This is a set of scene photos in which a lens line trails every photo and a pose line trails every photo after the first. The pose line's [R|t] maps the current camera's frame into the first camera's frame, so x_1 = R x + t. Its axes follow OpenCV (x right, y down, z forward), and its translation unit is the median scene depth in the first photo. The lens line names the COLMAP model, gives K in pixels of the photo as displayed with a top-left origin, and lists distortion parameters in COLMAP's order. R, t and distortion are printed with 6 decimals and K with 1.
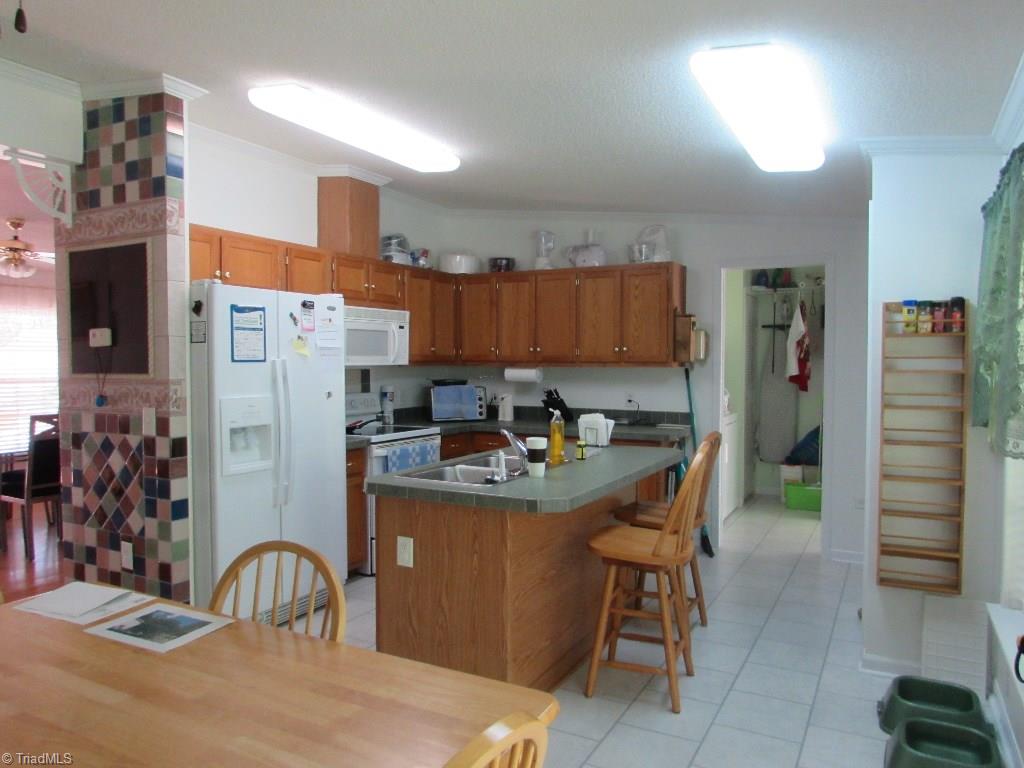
lens RADIAL K [[727.8, 0, 510.6], [0, 727.8, 387.8], [0, 0, 1]] dist [-0.048495, 0.018062]
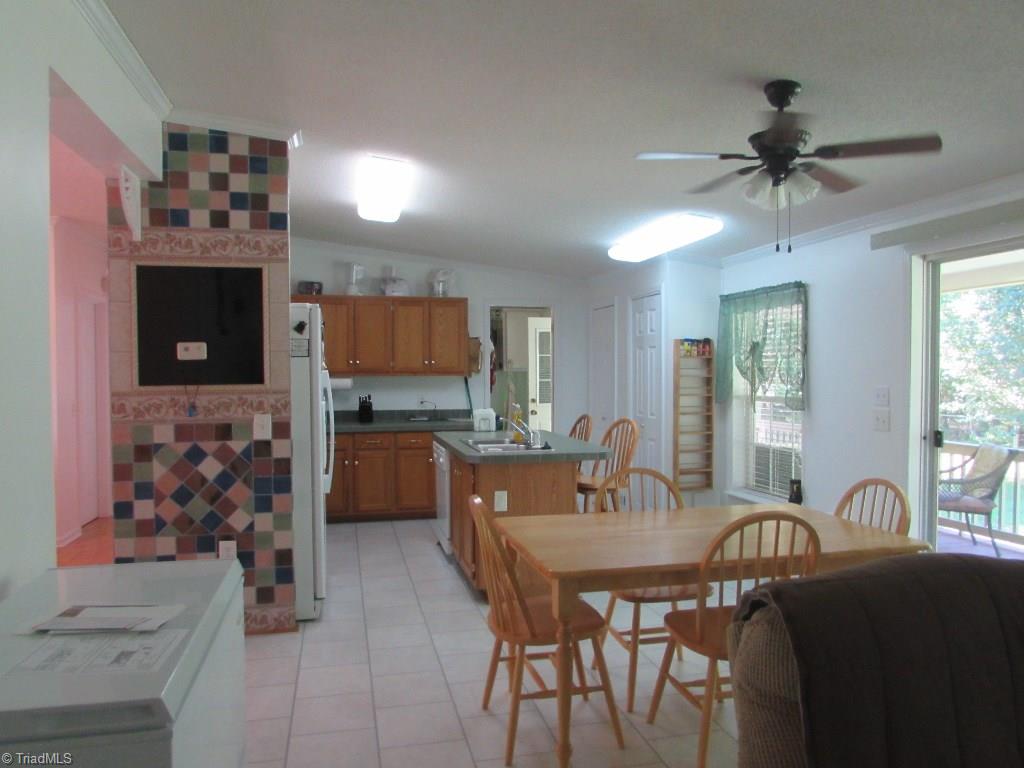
lens RADIAL K [[727.8, 0, 511.7], [0, 727.8, 382.5], [0, 0, 1]] dist [-0.048495, 0.018062]
pose [[0.743148, -0.014373, 0.668973, -0.938960], [0.028406, 0.999546, -0.010080, 0.000323], [-0.668524, 0.026493, 0.743219, -0.098663]]
